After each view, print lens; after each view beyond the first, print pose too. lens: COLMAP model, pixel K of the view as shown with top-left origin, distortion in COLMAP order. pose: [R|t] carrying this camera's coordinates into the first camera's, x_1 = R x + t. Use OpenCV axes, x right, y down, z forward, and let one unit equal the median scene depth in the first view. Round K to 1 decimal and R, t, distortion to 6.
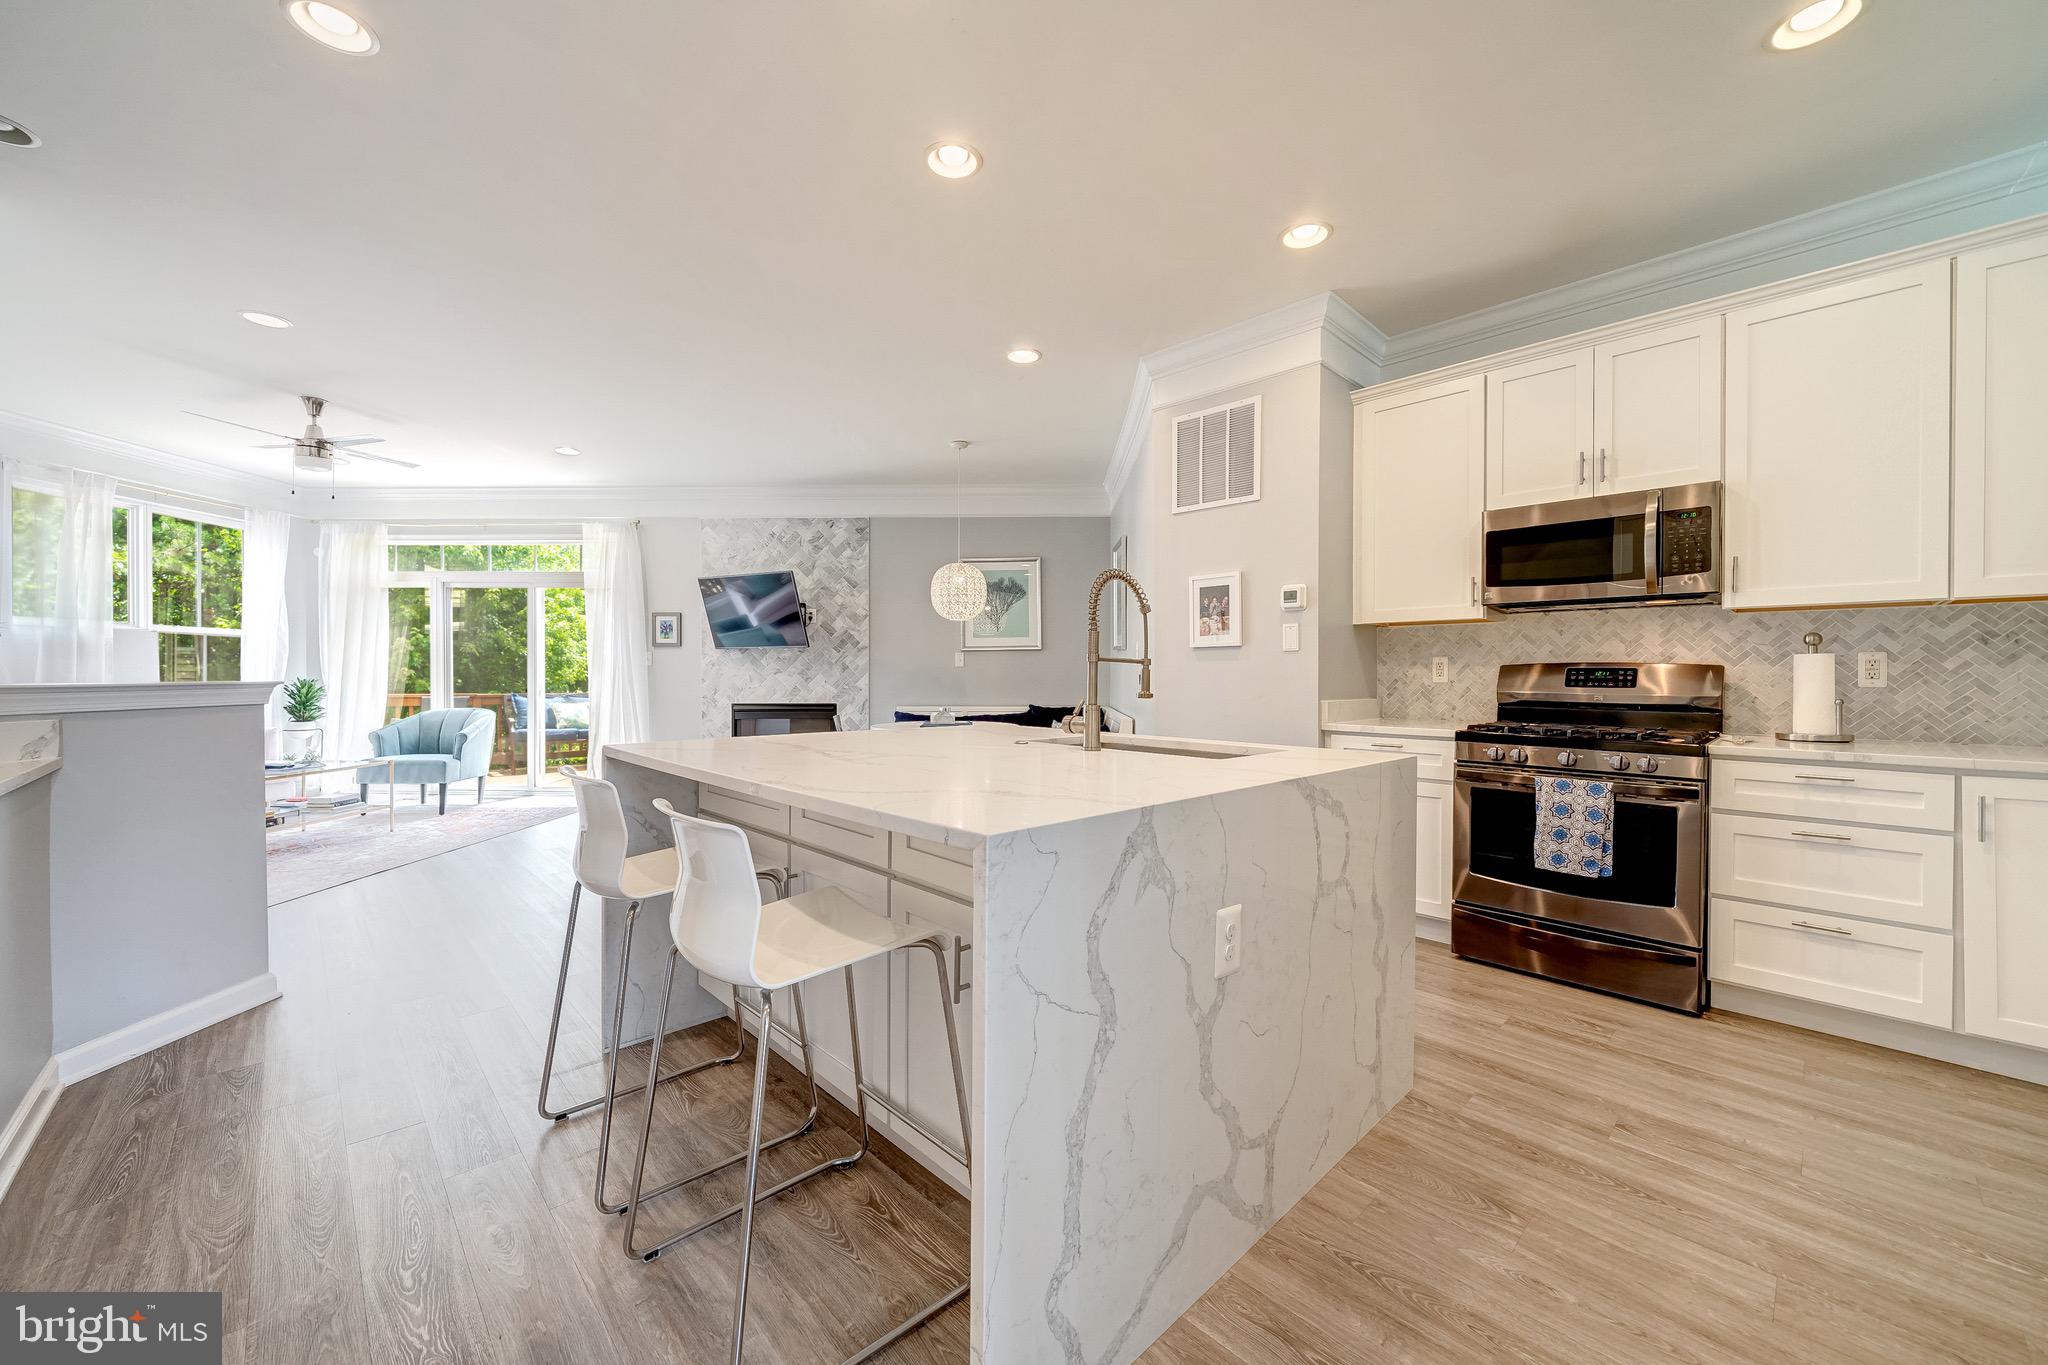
lens RADIAL K [[775.1, 0, 1021.1], [0, 775.1, 678.9], [0, 0, 1]] dist [-0.003612, -0.000242]
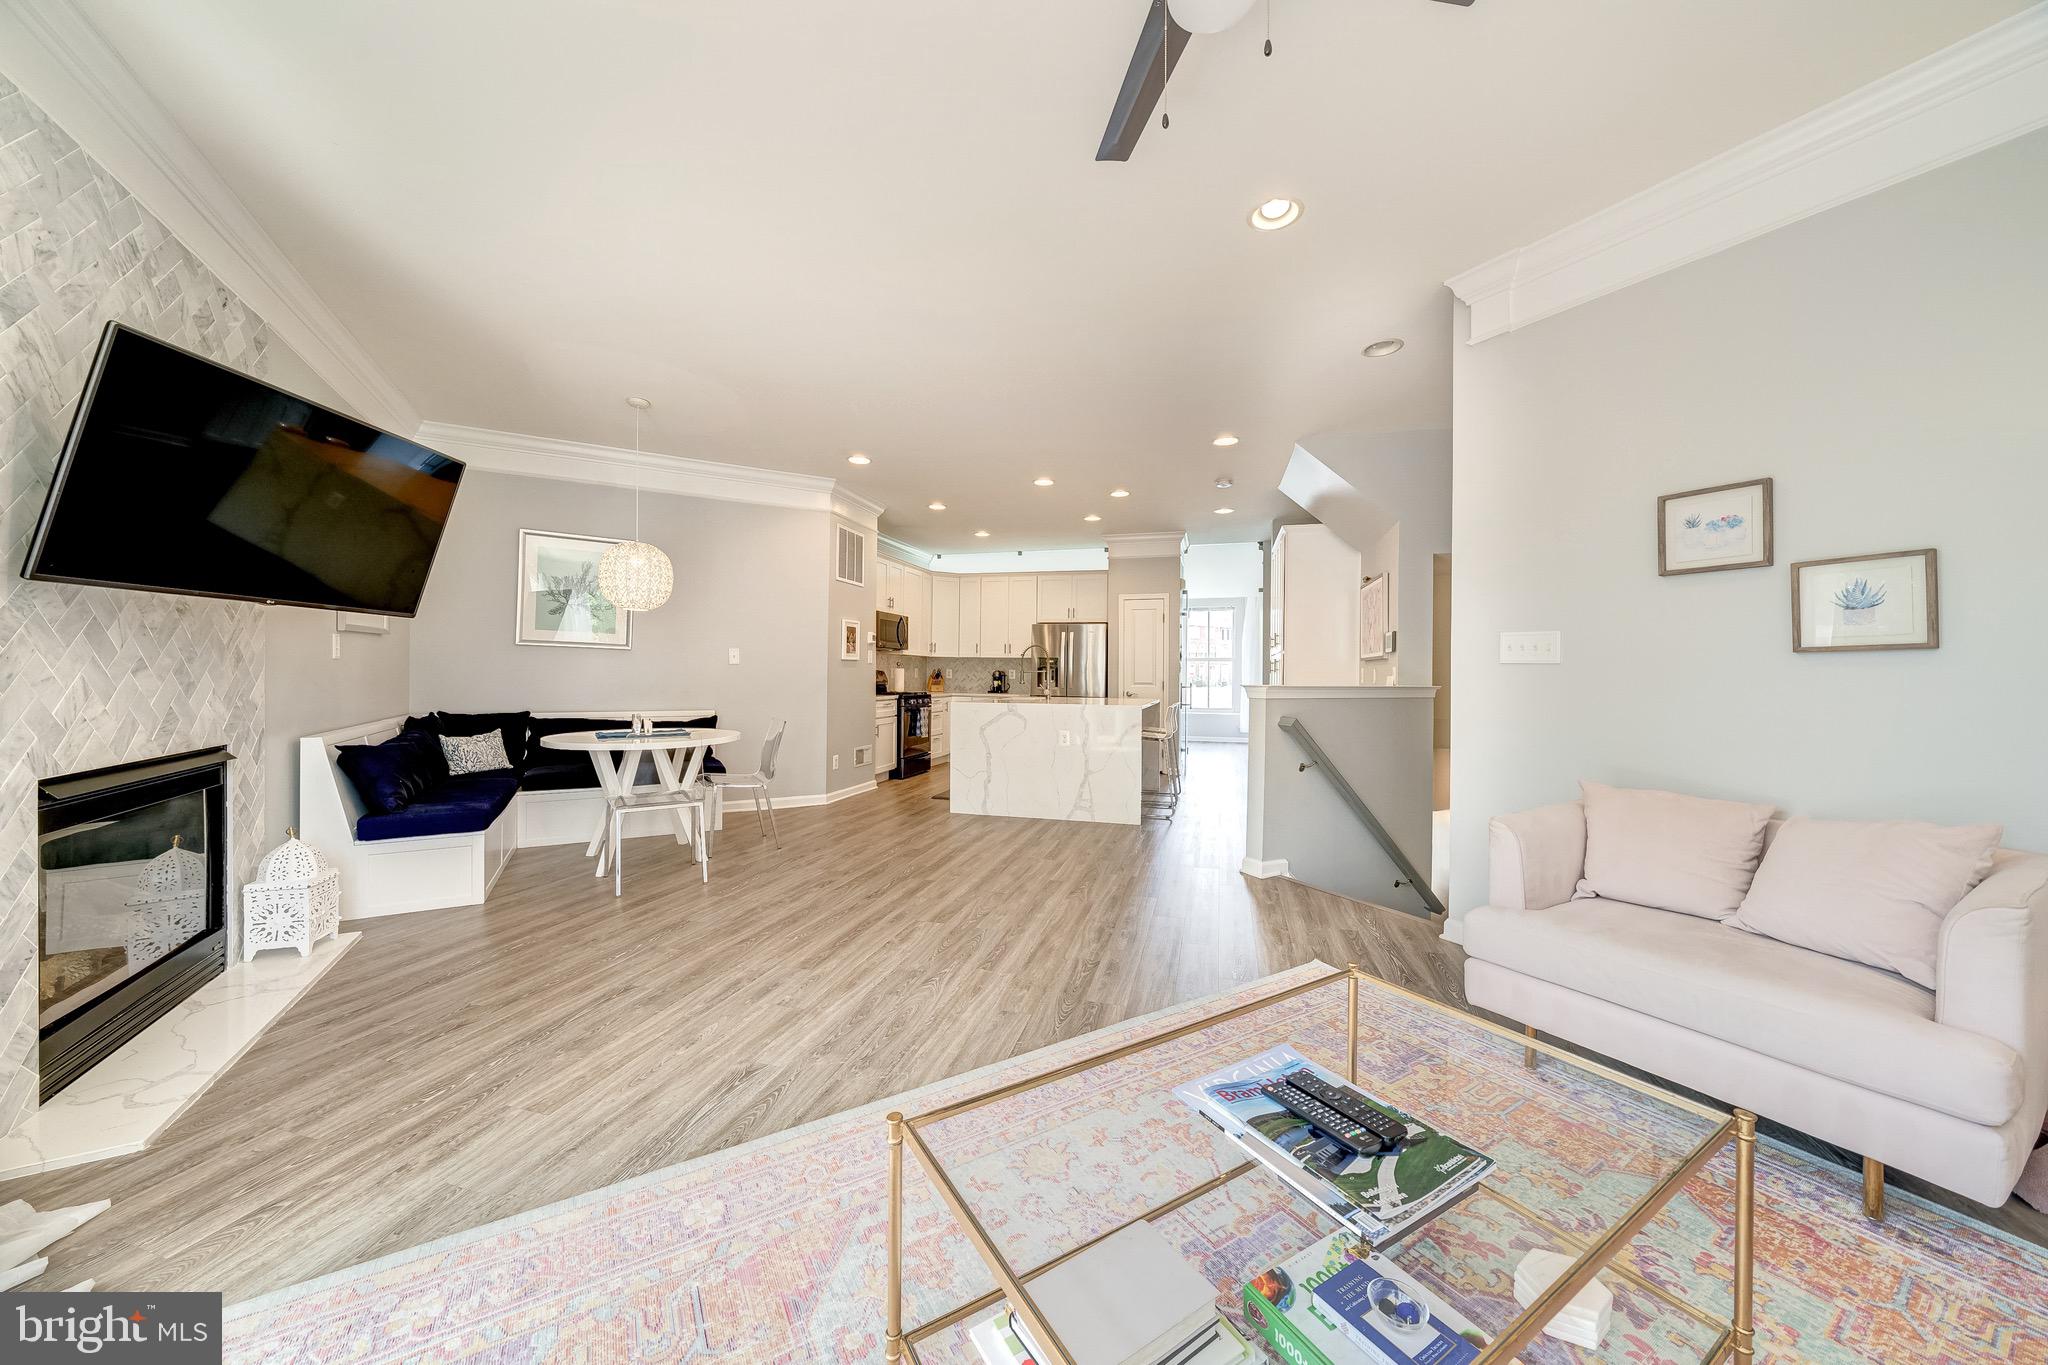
lens RADIAL K [[702.0, 0, 1019.8], [0, 702.0, 677.2], [0, 0, 1]] dist [-0.005986, 0.000252]
pose [[-0.506752, -0.010157, 0.862032, -0.771500], [-0.004655, 0.999948, 0.009046, -0.009231], [-0.862079, 0.000571, -0.506773, 0.832233]]
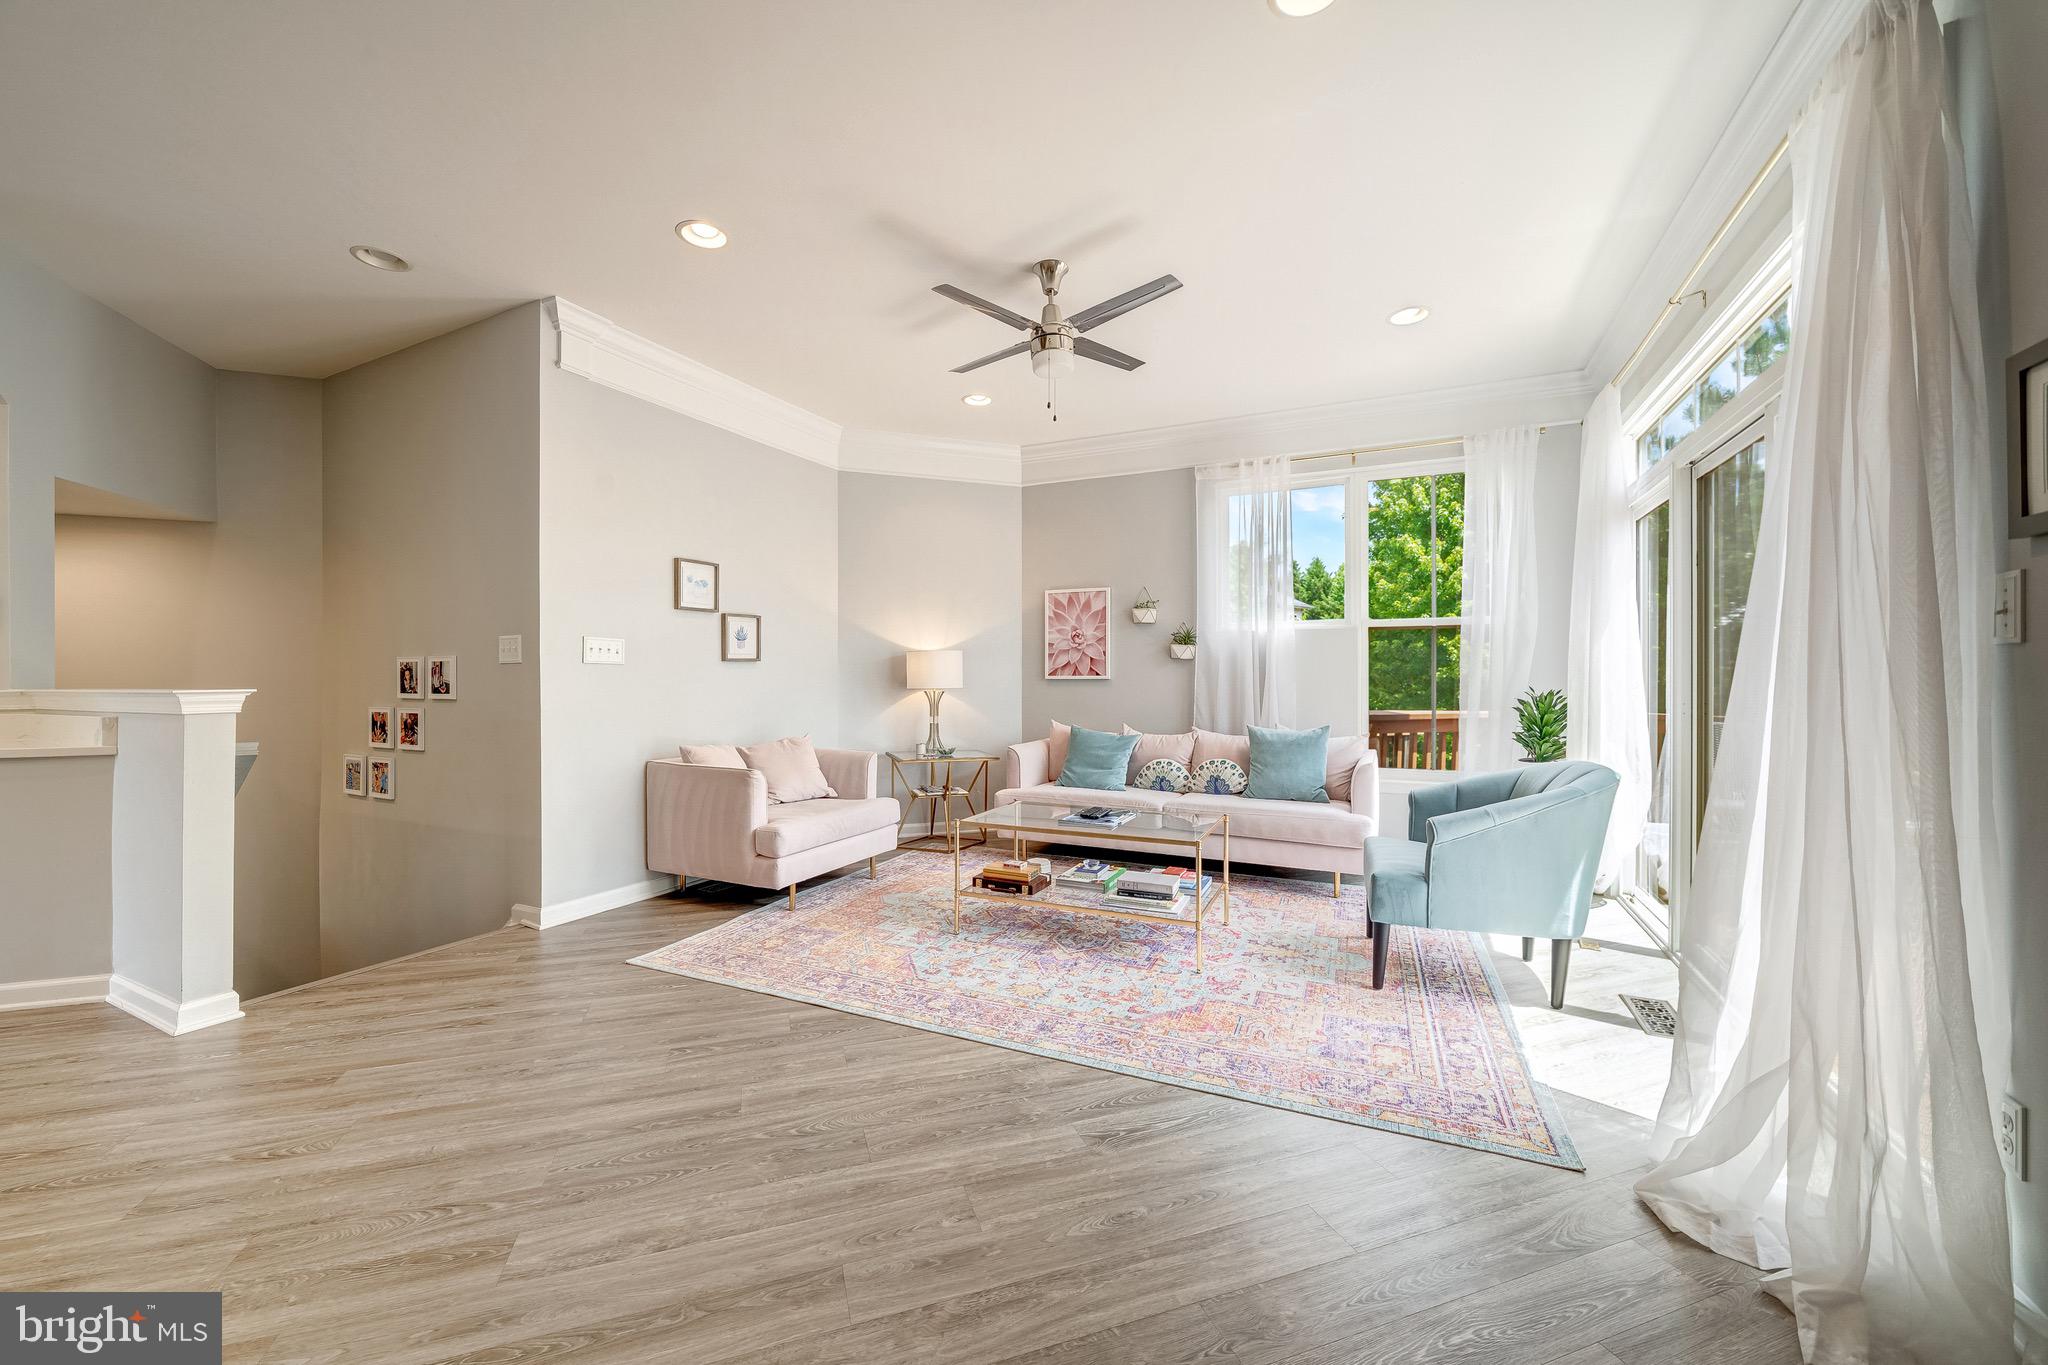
lens RADIAL K [[775.1, 0, 1021.1], [0, 775.1, 678.9], [0, 0, 1]] dist [-0.003612, -0.000242]
pose [[-0.420692, -0.000143, -0.907204, -0.206672], [-0.006638, 0.999974, 0.002920, -0.007809], [0.907179, 0.007251, -0.420682, 0.870625]]
